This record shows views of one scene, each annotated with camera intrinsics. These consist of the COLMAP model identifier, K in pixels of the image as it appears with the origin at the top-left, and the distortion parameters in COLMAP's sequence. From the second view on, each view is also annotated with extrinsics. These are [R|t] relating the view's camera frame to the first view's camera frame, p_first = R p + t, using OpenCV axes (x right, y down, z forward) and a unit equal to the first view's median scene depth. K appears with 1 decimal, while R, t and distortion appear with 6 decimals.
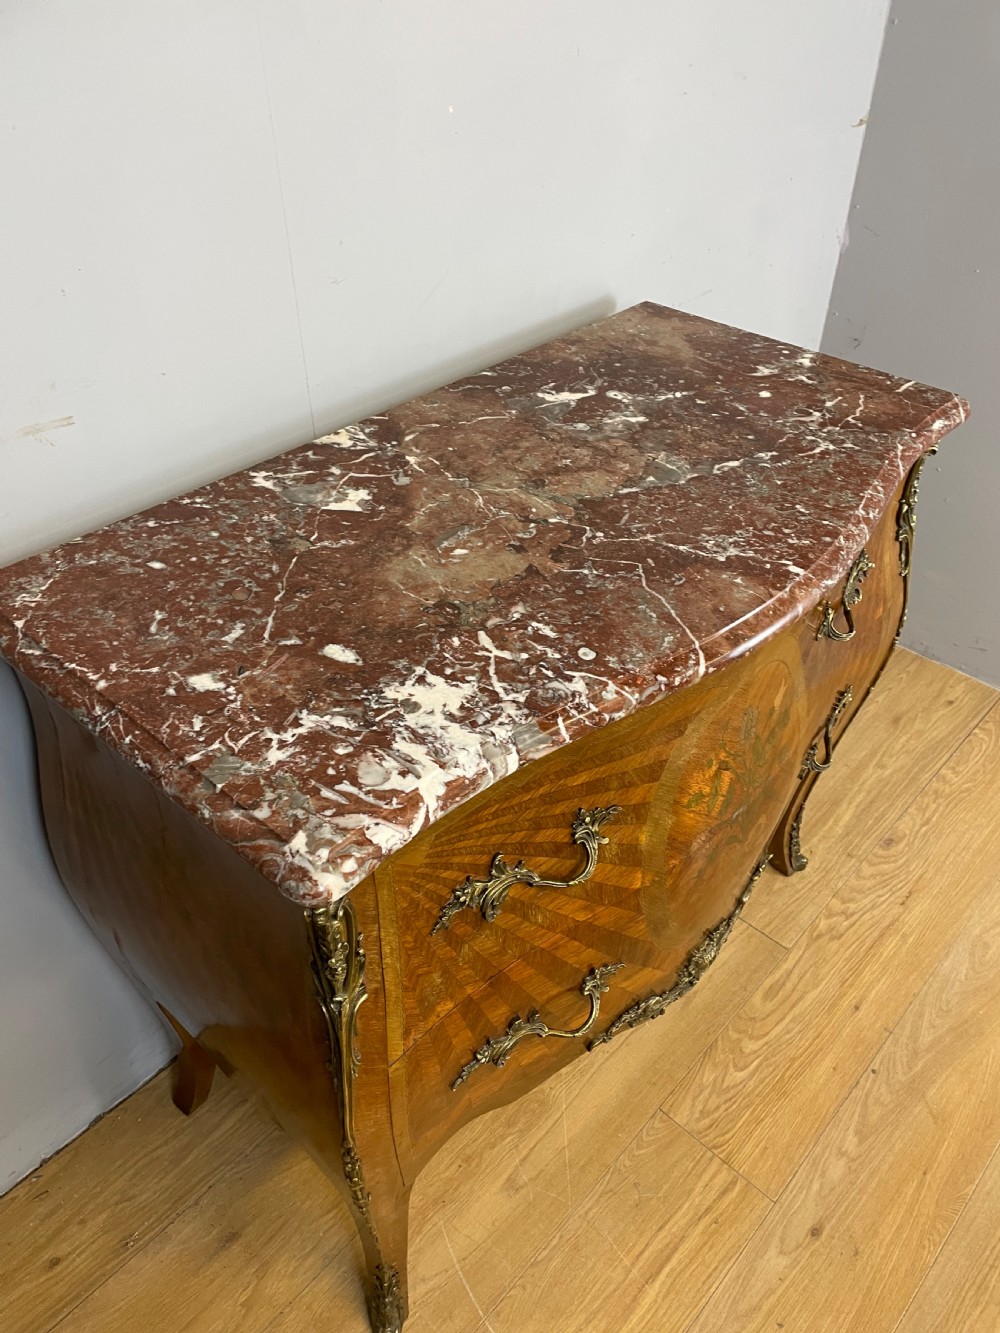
lens RADIAL K [[1015.1, 0, 517.9], [0, 1015.1, 674.3], [0, 0, 1]] dist [0.090337, -0.120662]
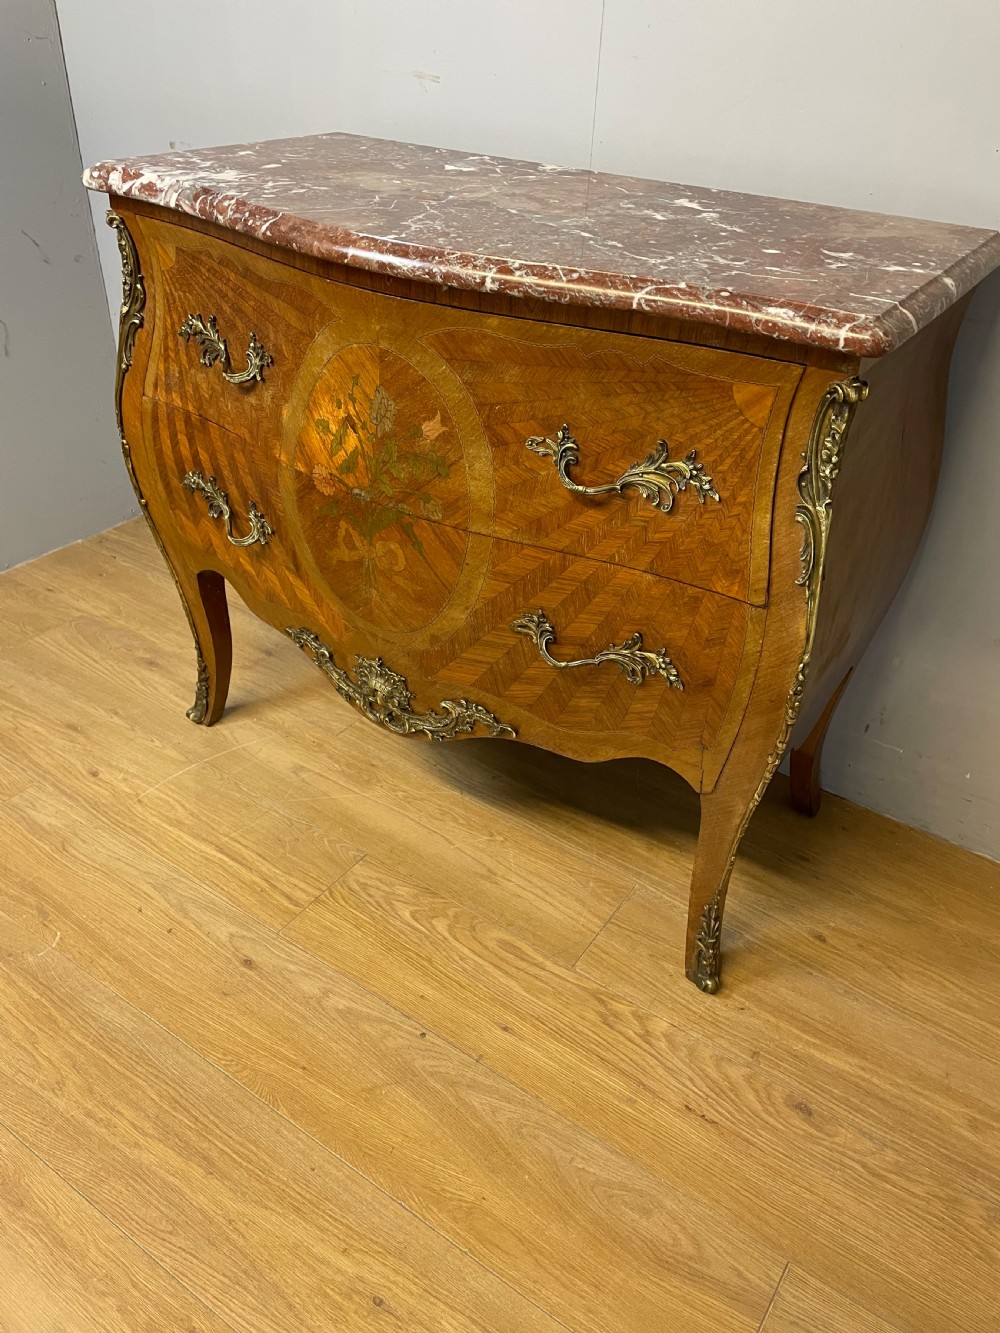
lens RADIAL K [[1013.6, 0, 497.1], [0, 1013.6, 659.7], [0, 0, 1]] dist [0.091622, -0.121003]
pose [[0.135588, 0.541603, -0.829627, 1.022641], [-0.659882, 0.673972, 0.332141, -0.168646], [0.739034, 0.502422, 0.448777, 0.584279]]
